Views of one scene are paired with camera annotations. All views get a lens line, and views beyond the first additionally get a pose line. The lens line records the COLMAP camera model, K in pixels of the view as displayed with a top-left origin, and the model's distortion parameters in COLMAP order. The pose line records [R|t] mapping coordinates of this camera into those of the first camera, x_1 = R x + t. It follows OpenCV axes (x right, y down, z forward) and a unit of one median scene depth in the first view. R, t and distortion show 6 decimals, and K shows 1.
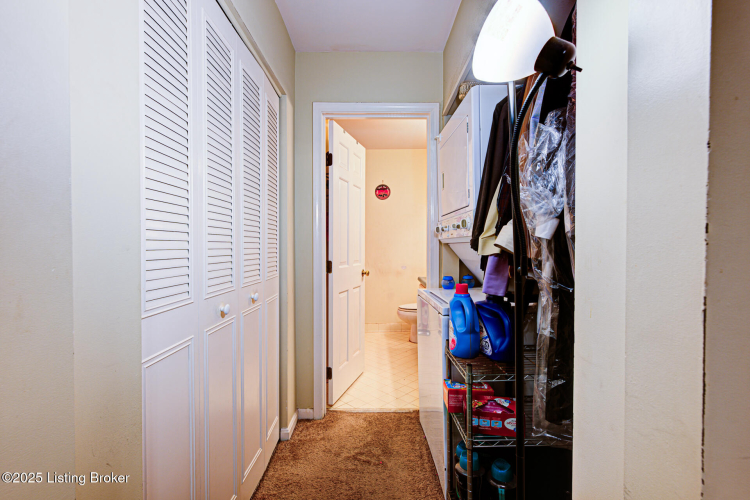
lens RADIAL K [[330.0, 0, 376.0], [0, 330.0, 248.5], [0, 0, 1]] dist [0.001588, 0.000121]
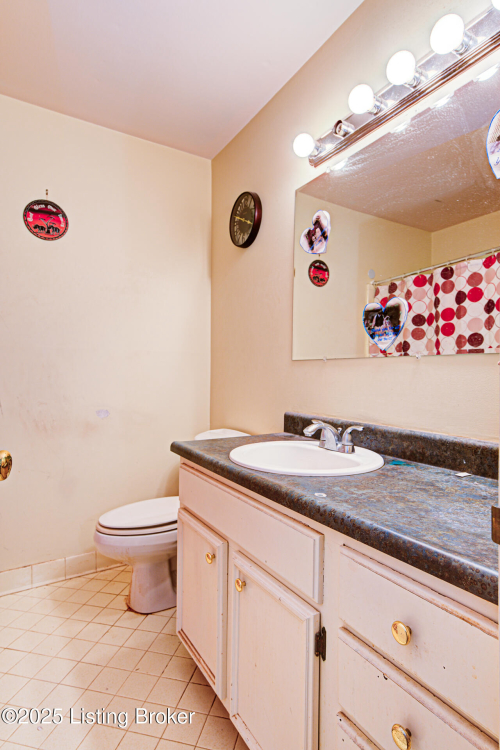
lens RADIAL K [[404.6, 0, 249.9], [0, 404.6, 375.9], [0, 0, 1]] dist [-0.002780, -0.000392]
pose [[0.858371, 0.007582, 0.512974, -0.016454], [-0.001048, 0.999915, -0.013025, 0.017795], [-0.513029, 0.010643, 0.858306, 0.473266]]
